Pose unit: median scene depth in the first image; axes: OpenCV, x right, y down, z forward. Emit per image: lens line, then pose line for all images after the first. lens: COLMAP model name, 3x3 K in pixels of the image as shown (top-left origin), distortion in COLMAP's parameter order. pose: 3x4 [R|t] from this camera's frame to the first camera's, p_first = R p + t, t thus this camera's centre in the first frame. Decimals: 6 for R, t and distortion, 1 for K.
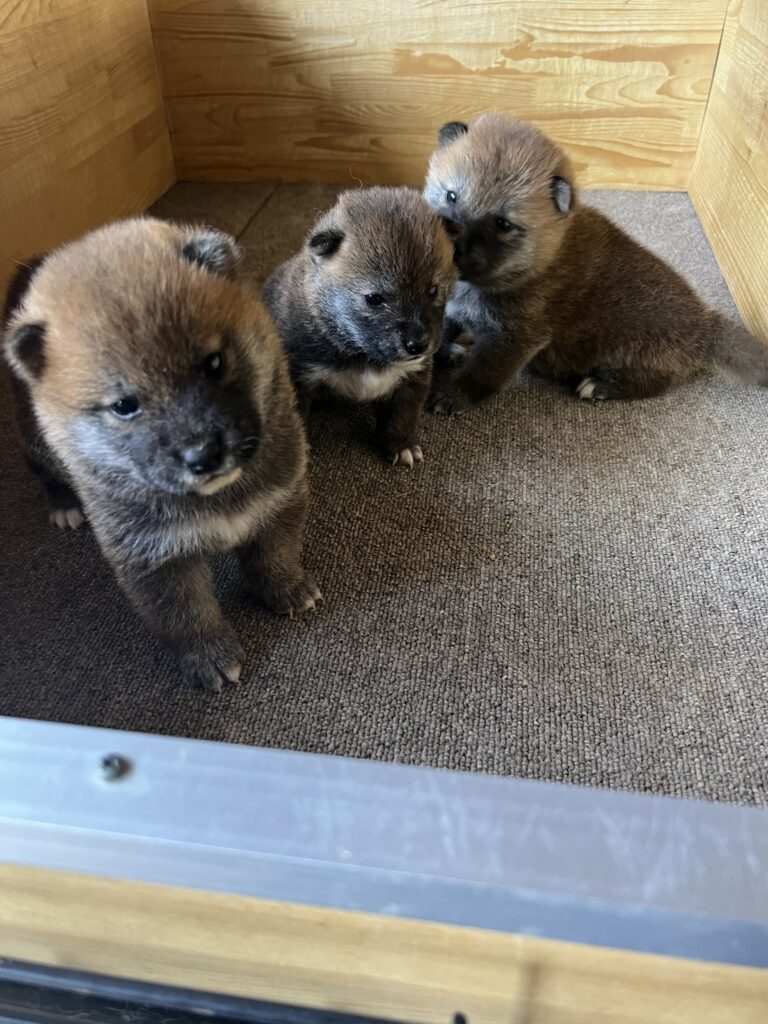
lens RADIAL K [[768.7, 0, 375.4], [0, 768.7, 516.8], [0, 0, 1]] dist [0.015584, -0.036462]
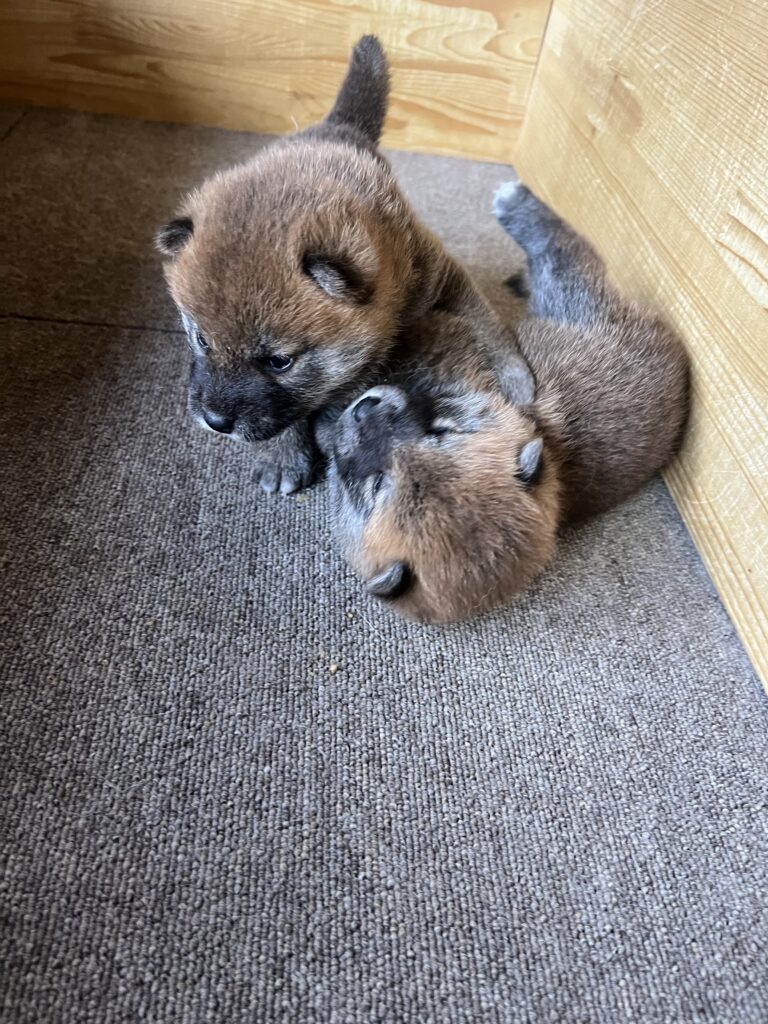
lens RADIAL K [[768.7, 0, 392.4], [0, 768.7, 521.6], [0, 0, 1]] dist [0.015584, -0.036462]
pose [[0.962471, -0.034463, 0.269189, 0.015524], [0.016285, 0.997451, 0.069470, -0.155427], [-0.270897, -0.062479, 0.960579, 0.314591]]
